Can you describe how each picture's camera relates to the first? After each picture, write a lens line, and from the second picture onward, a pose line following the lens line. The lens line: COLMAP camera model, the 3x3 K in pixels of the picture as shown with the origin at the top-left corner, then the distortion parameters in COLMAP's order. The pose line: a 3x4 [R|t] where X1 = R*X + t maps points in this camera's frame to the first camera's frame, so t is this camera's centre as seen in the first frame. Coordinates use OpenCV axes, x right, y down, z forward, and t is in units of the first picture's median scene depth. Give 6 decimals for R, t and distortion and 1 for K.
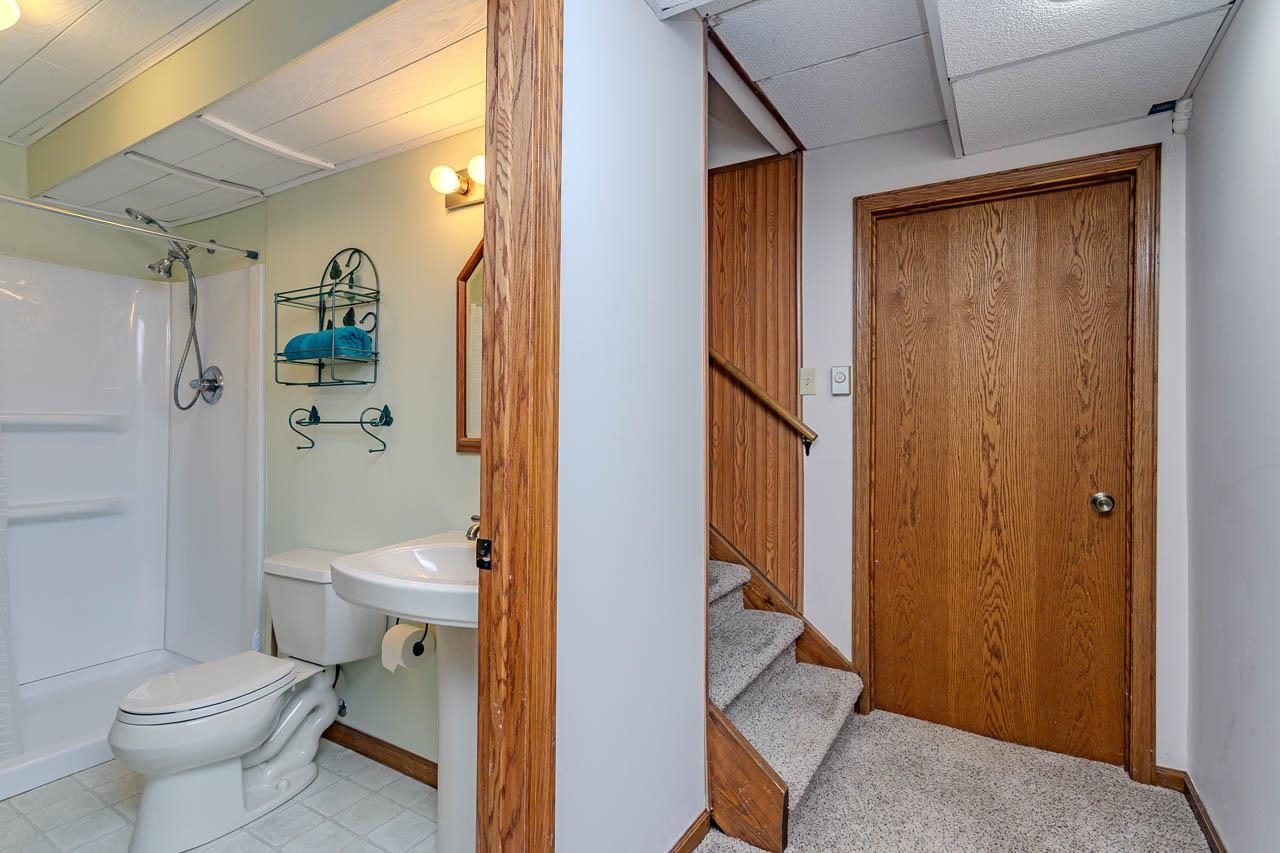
lens RADIAL K [[576.7, 0, 640.6], [0, 576.7, 421.7], [0, 0, 1]] dist [0.006063, 0.000000]
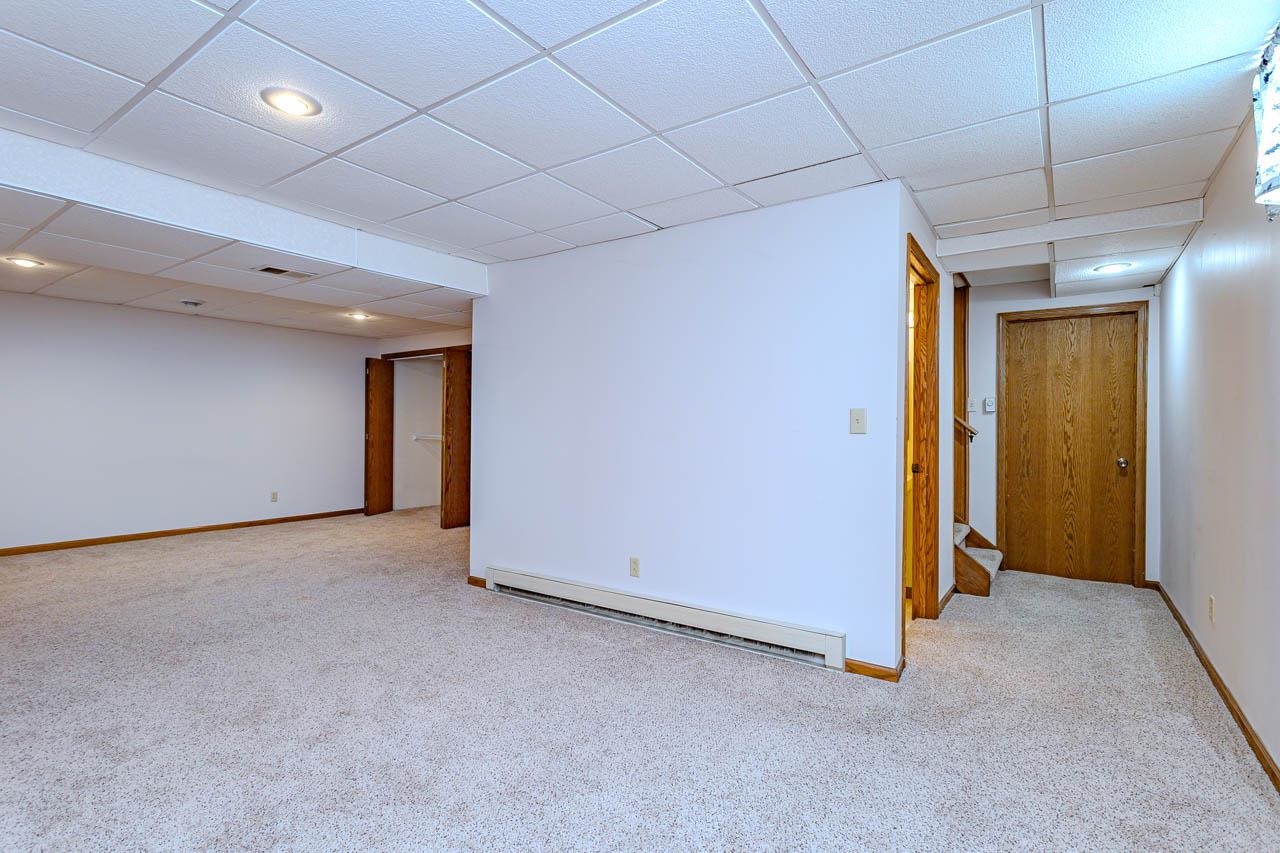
lens RADIAL K [[605.2, 0, 640.0], [0, 605.2, 426.5], [0, 0, 1]] dist [-0.000089, 0.000731]
pose [[0.999590, -0.001667, -0.028598, -0.865575], [0.001839, 0.999980, 0.005979, -0.011893], [0.028587, -0.006029, 0.999573, -1.210187]]
